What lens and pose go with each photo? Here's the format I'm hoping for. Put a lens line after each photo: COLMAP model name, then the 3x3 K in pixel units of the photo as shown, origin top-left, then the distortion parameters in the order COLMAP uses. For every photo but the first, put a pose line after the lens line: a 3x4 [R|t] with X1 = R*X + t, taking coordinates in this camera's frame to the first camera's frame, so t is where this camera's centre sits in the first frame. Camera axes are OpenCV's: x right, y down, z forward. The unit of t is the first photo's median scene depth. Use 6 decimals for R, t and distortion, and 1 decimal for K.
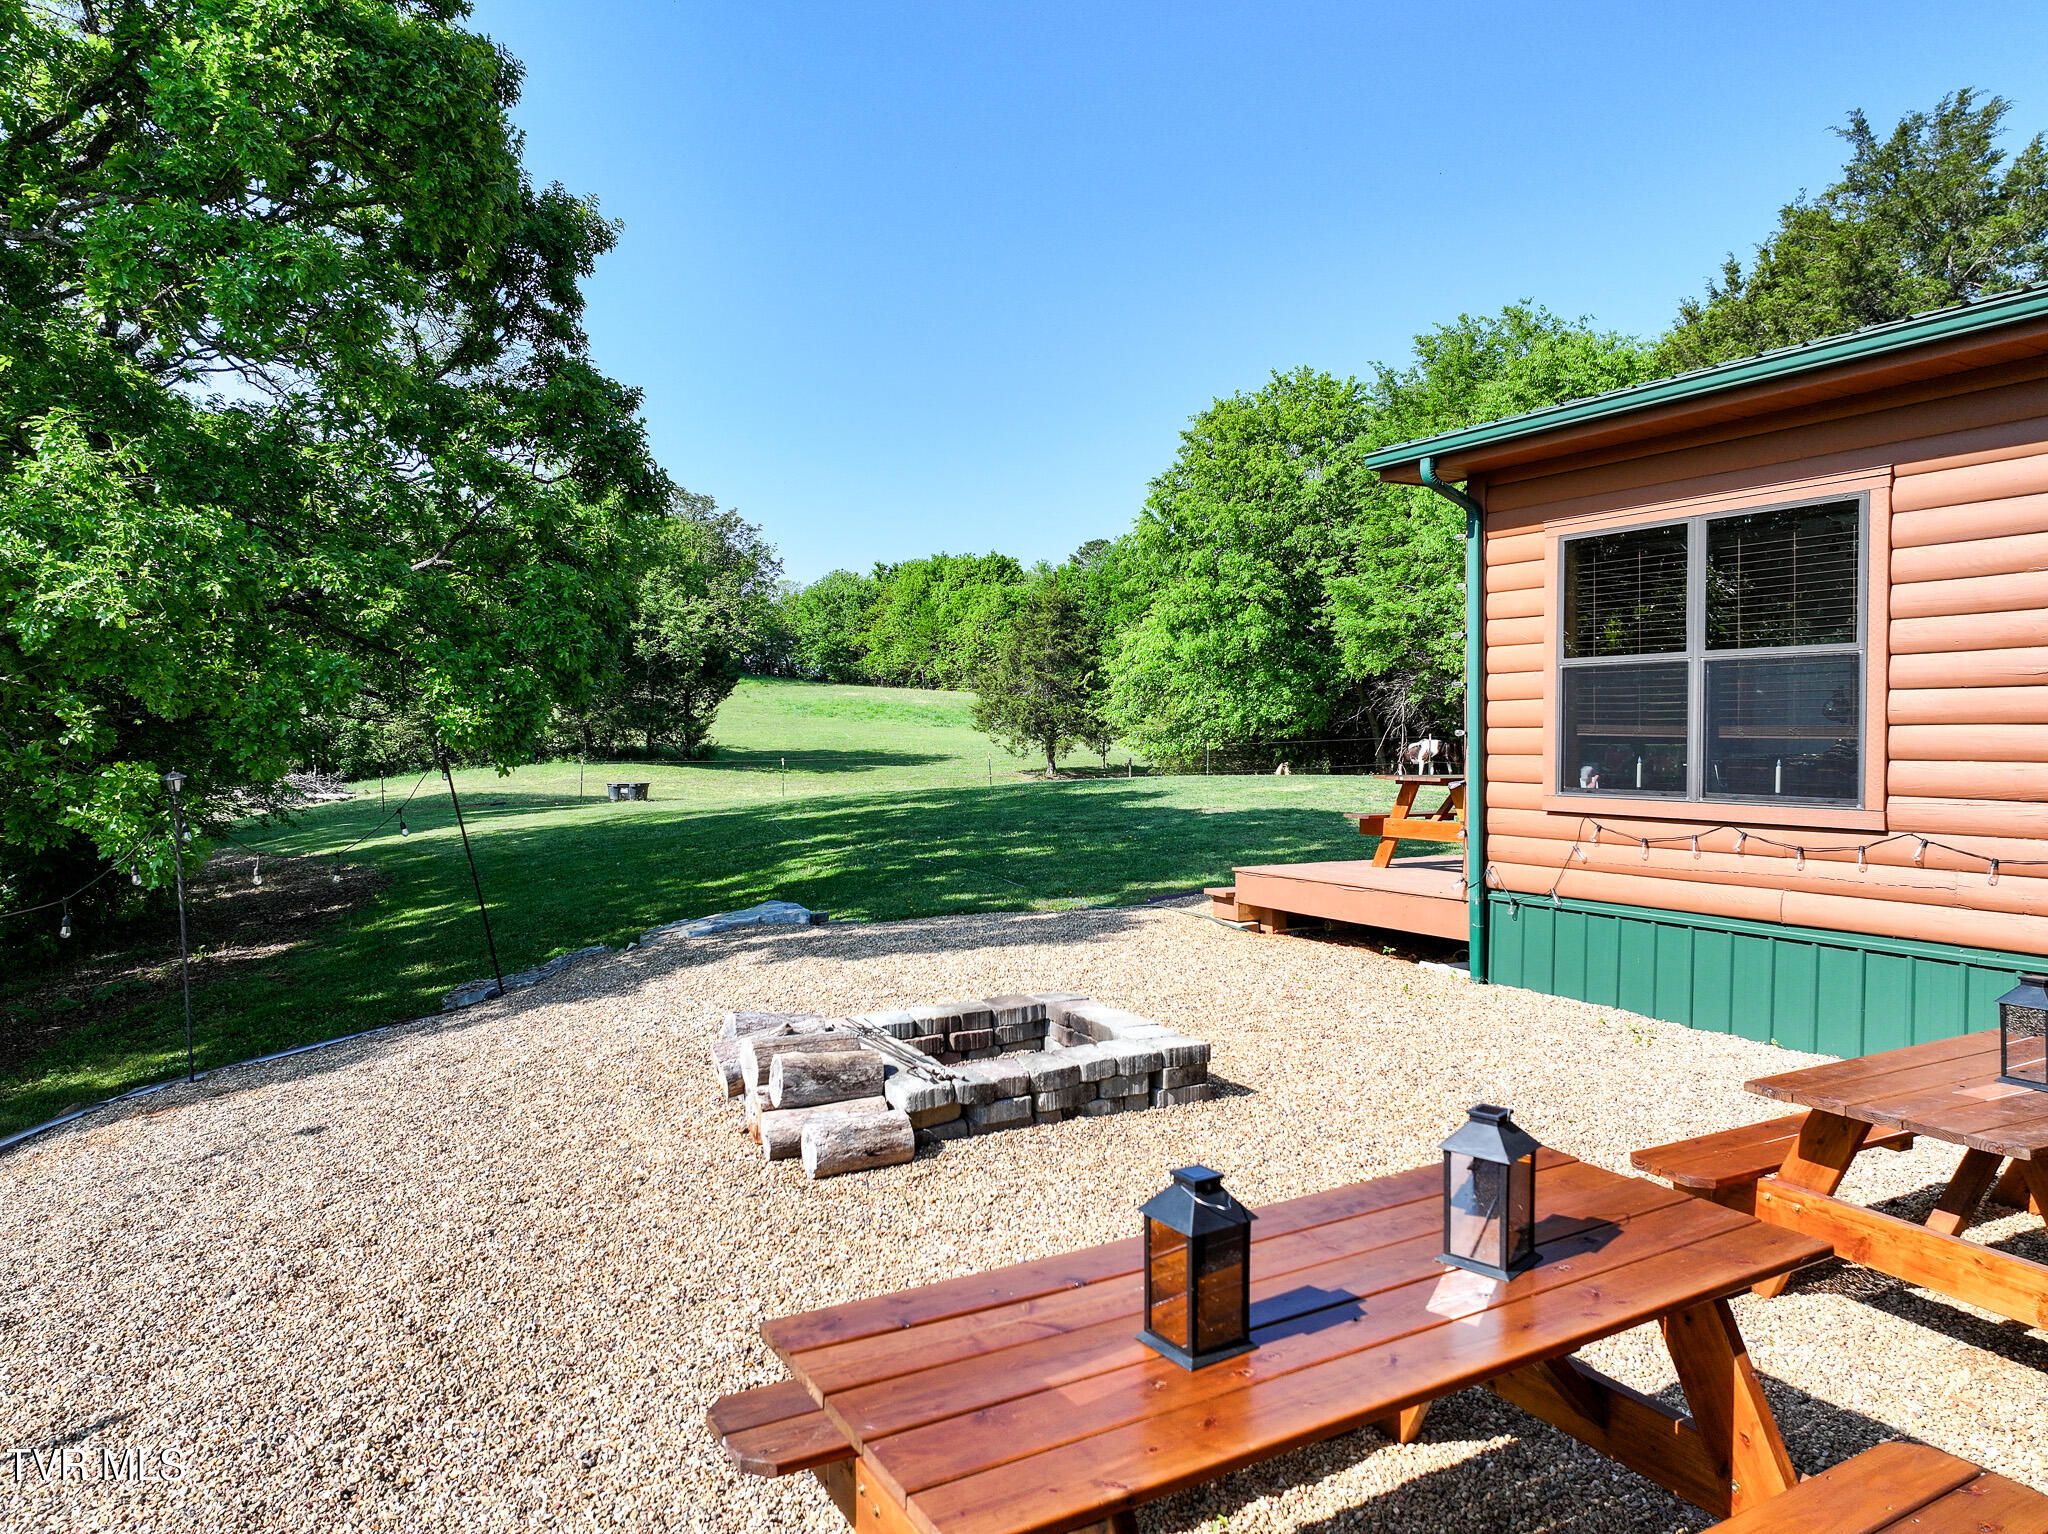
lens RADIAL K [[1445.3, 0, 1035.0], [0, 1445.3, 759.9], [0, 0, 1]] dist [0.003377, 0.004298]
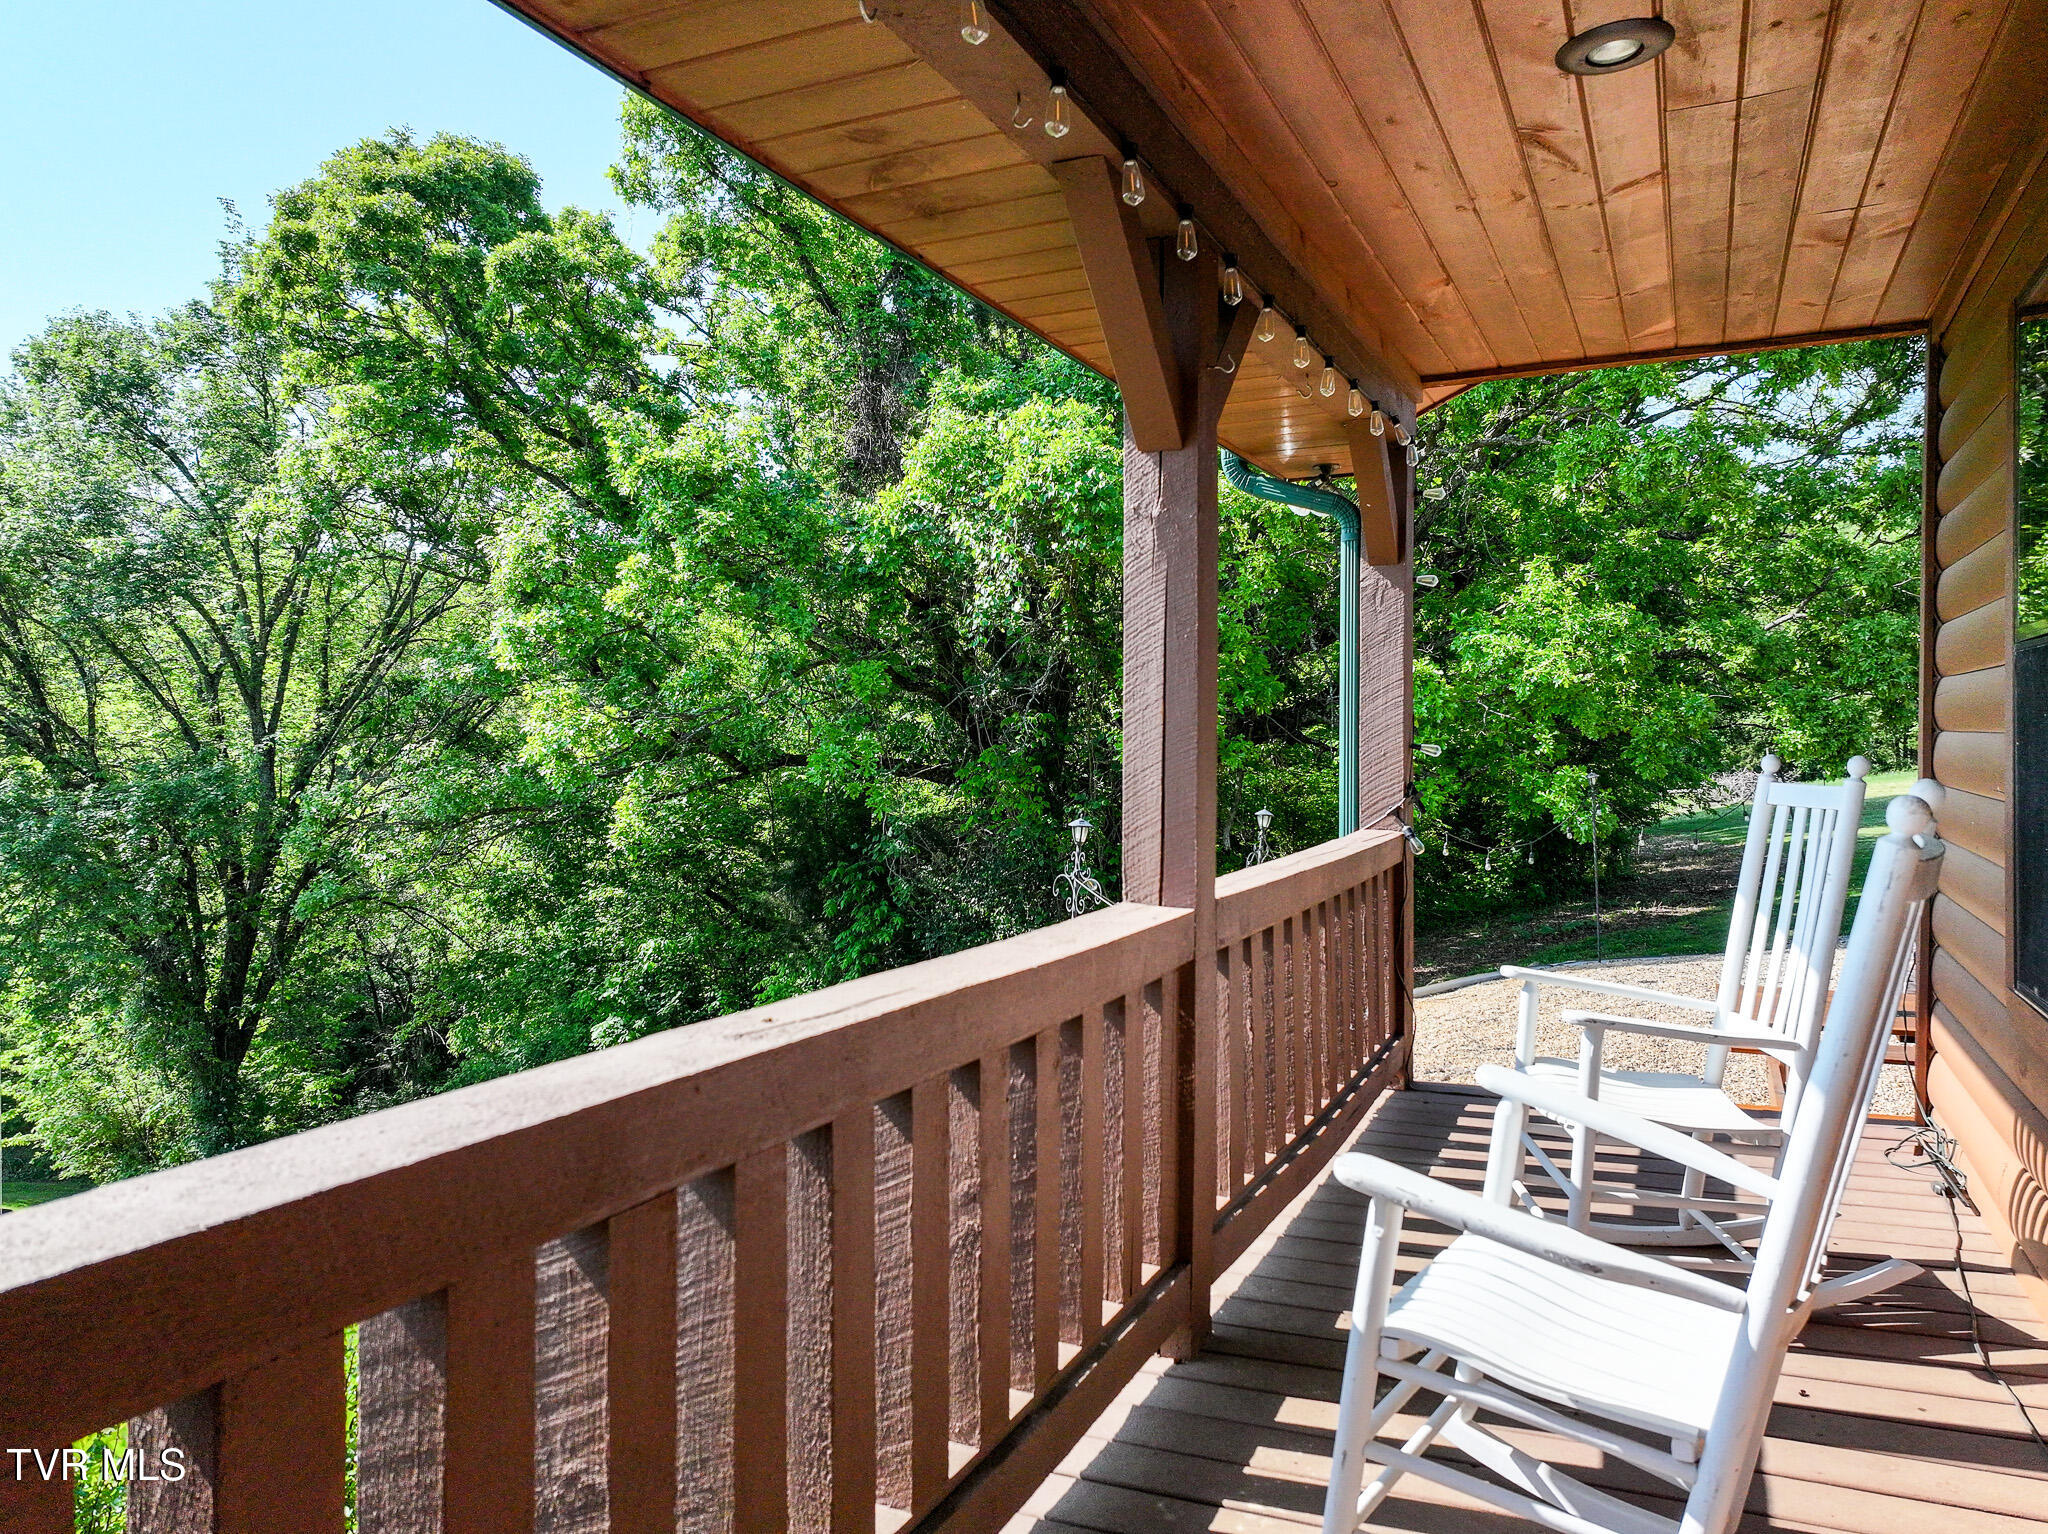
lens RADIAL K [[1445.3, 0, 1035.0], [0, 1445.3, 759.9], [0, 0, 1]] dist [0.003377, 0.004298]
pose [[0.586597, 0.019356, -0.809647, 0.327235], [-0.017619, 0.999783, 0.011137, -0.011989], [0.809687, 0.007732, 0.586811, -0.431563]]
